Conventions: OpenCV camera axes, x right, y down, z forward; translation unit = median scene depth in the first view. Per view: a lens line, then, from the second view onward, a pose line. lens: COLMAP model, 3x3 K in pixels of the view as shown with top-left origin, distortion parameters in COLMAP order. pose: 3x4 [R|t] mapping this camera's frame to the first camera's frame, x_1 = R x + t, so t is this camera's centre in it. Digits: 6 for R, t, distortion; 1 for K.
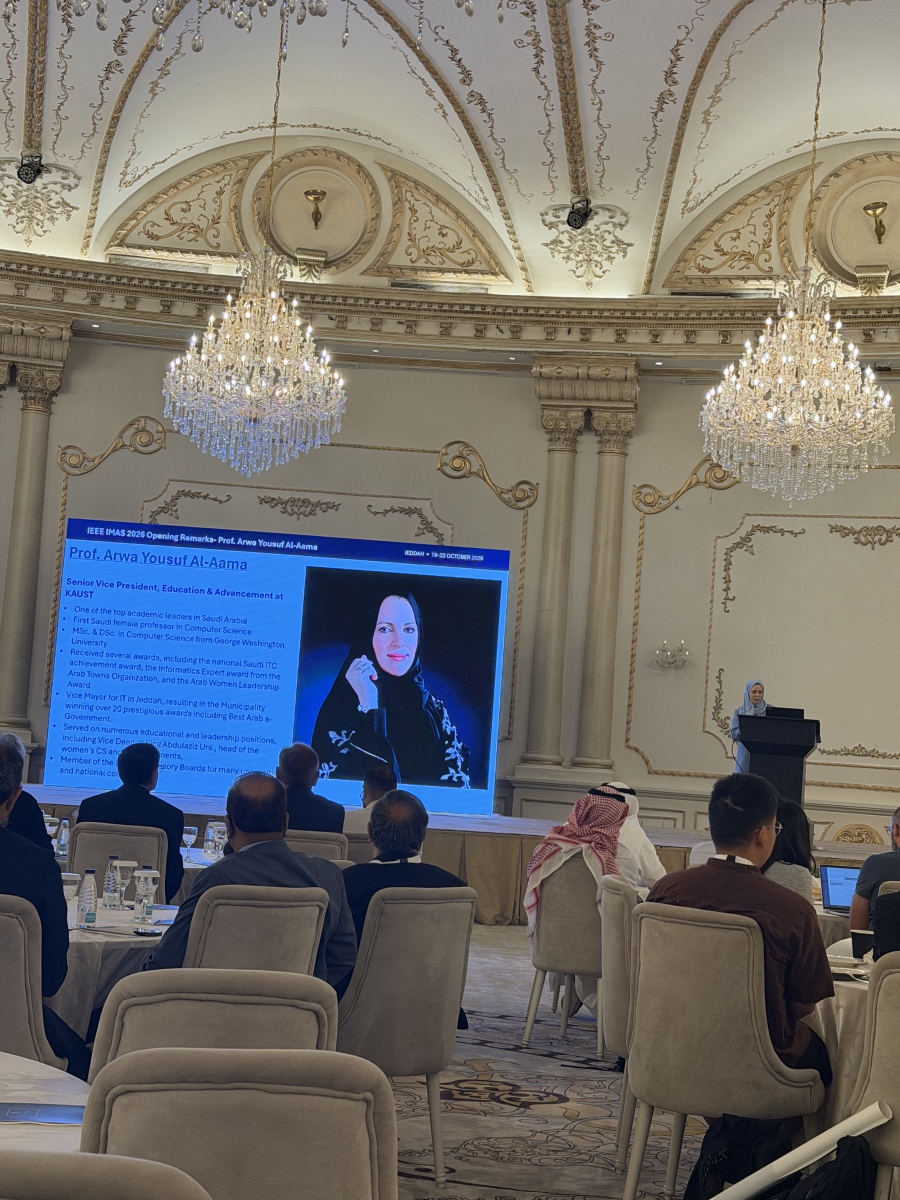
lens RADIAL K [[1947.6, 0, 452.9], [0, 1947.6, 601.9], [0, 0, 1]] dist [0.135809, 0.000000]
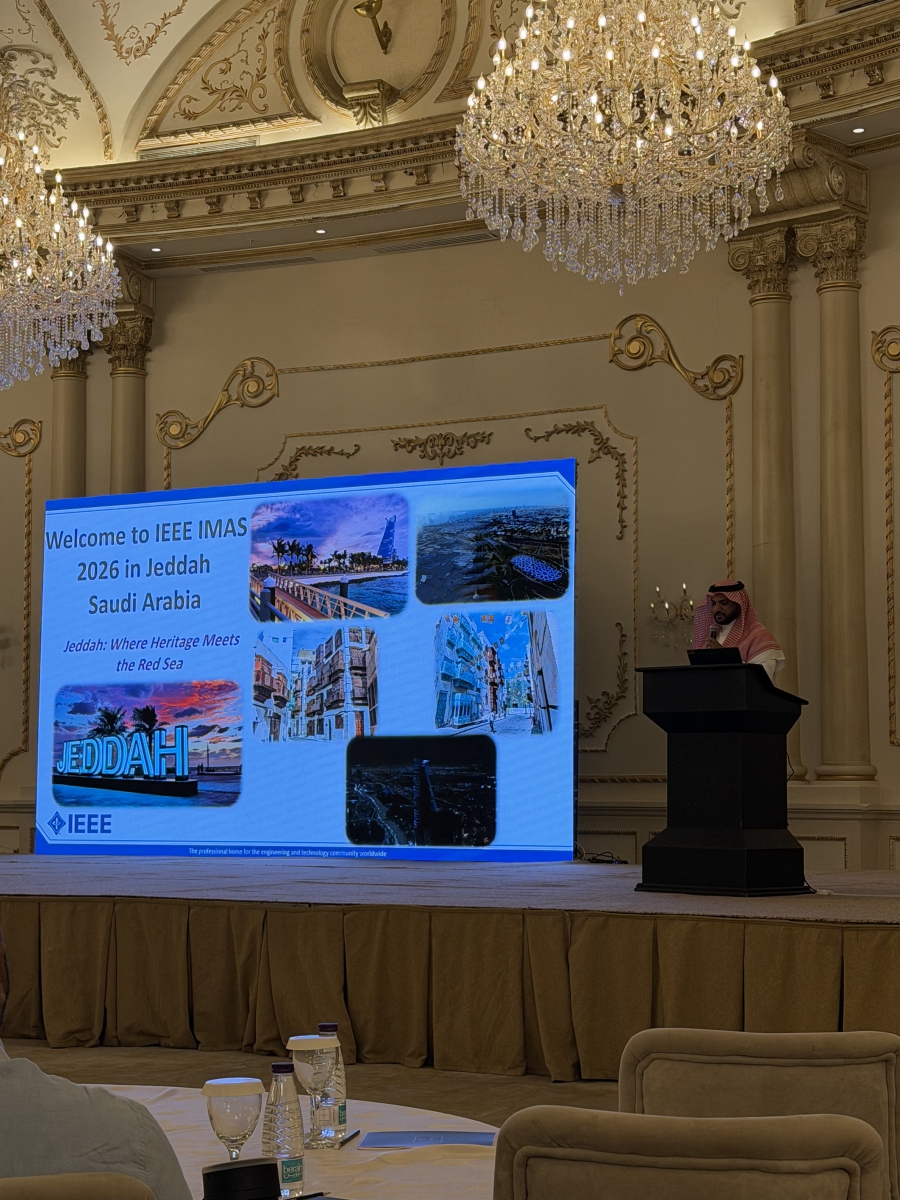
lens RADIAL K [[2166.2, 0, 446.4], [0, 2166.2, 605.9], [0, 0, 1]] dist [0.121292, 0.000000]
pose [[0.860424, -0.112818, -0.496934, 0.323461], [0.101476, 0.993587, -0.049871, 0.051300], [0.499373, -0.007516, 0.866354, 0.323778]]
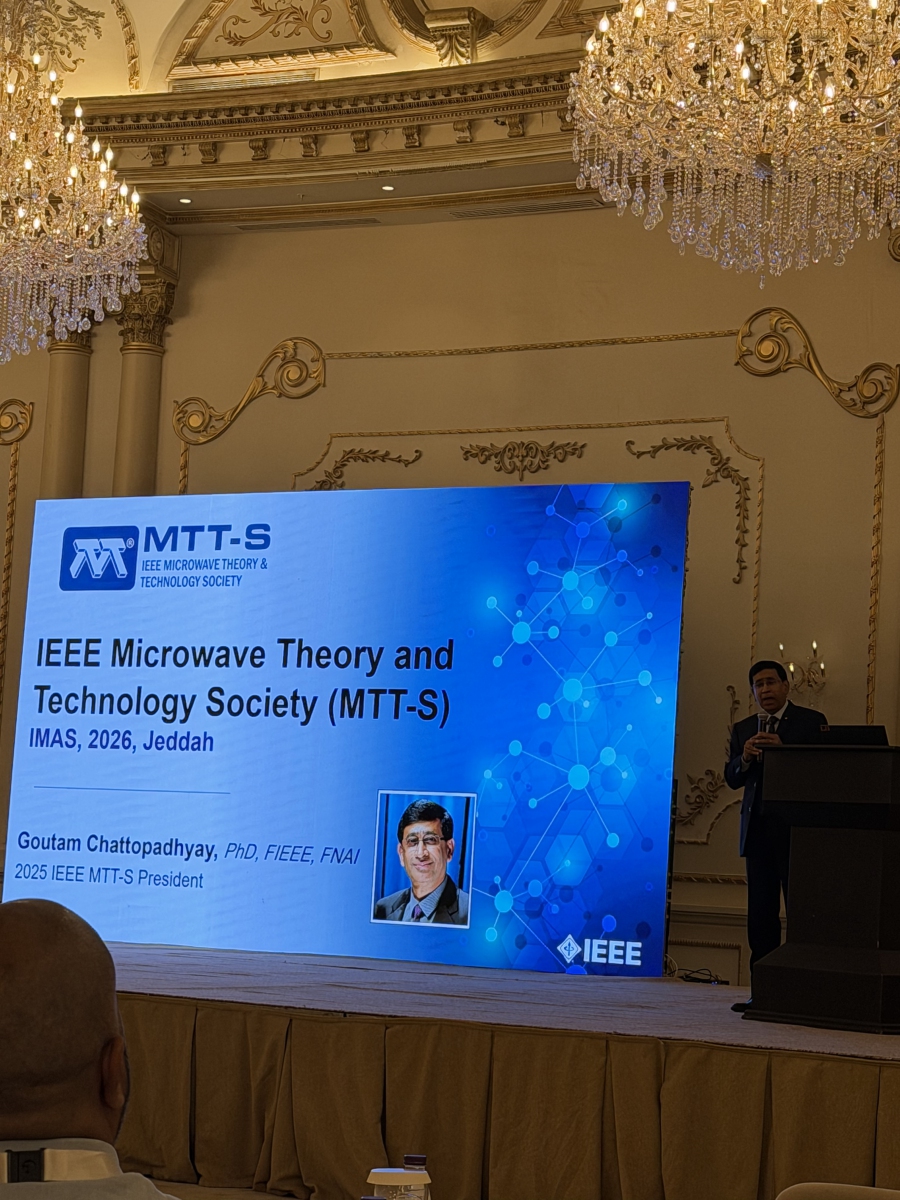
lens RADIAL K [[2699.9, 0, 445.7], [0, 2699.9, 592.7], [0, 0, 1]] dist [0.121612, 0.000000]
pose [[0.854585, -0.079760, -0.513150, 0.323965], [0.049691, 0.996160, -0.072082, 0.050298], [0.516929, 0.036101, 0.855267, 0.312598]]
